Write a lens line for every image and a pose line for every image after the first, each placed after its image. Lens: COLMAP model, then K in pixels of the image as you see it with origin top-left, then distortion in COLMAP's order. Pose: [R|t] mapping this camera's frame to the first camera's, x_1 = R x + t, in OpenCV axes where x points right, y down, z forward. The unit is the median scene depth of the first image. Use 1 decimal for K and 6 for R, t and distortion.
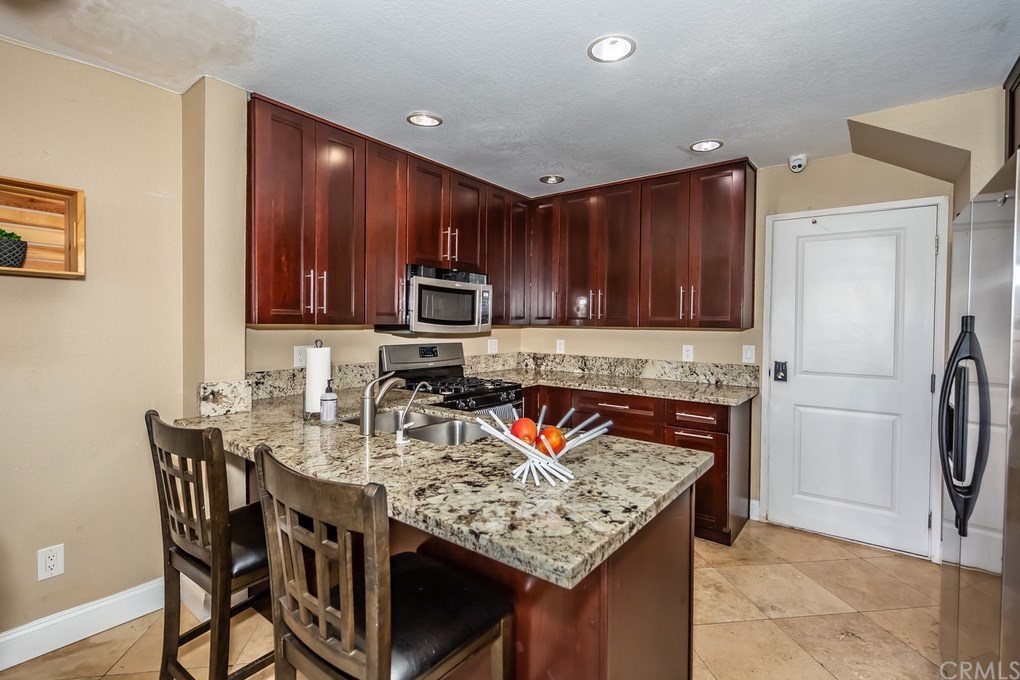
lens RADIAL K [[474.0, 0, 509.0], [0, 474.0, 329.2], [0, 0, 1]] dist [0.000047, 0.000008]
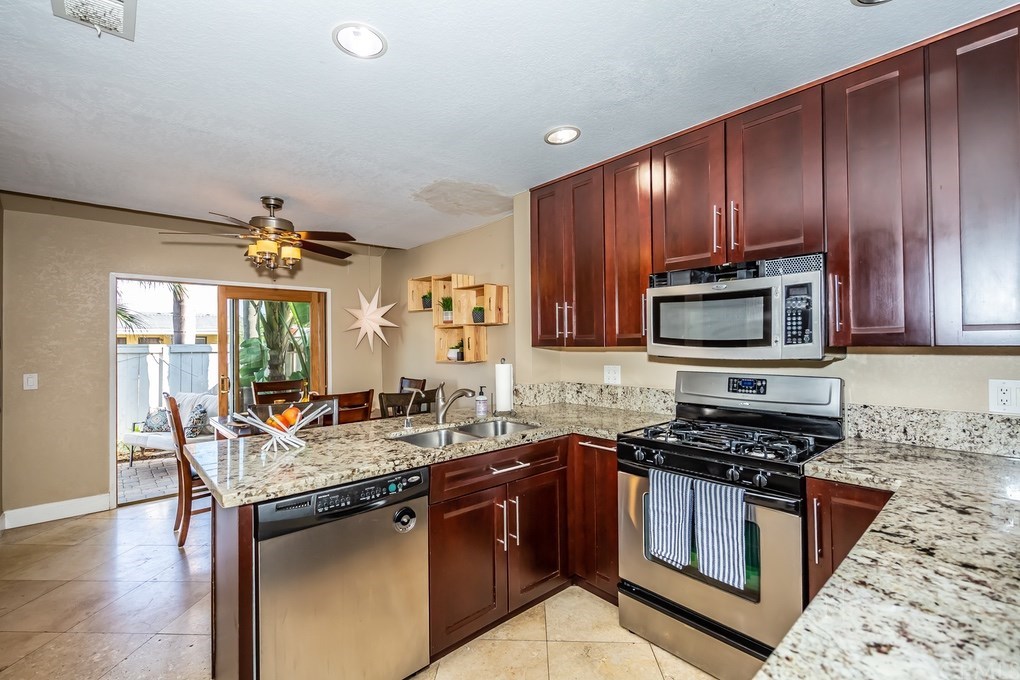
lens RADIAL K [[445.5, 0, 510.0], [0, 445.5, 340.0], [0, 0, 1]] dist [0.000376, 0.000017]
pose [[-0.183916, -0.015161, -0.982825, 1.161204], [-0.005857, 0.999880, -0.014328, -0.016311], [0.982924, 0.003121, -0.183983, 1.696967]]
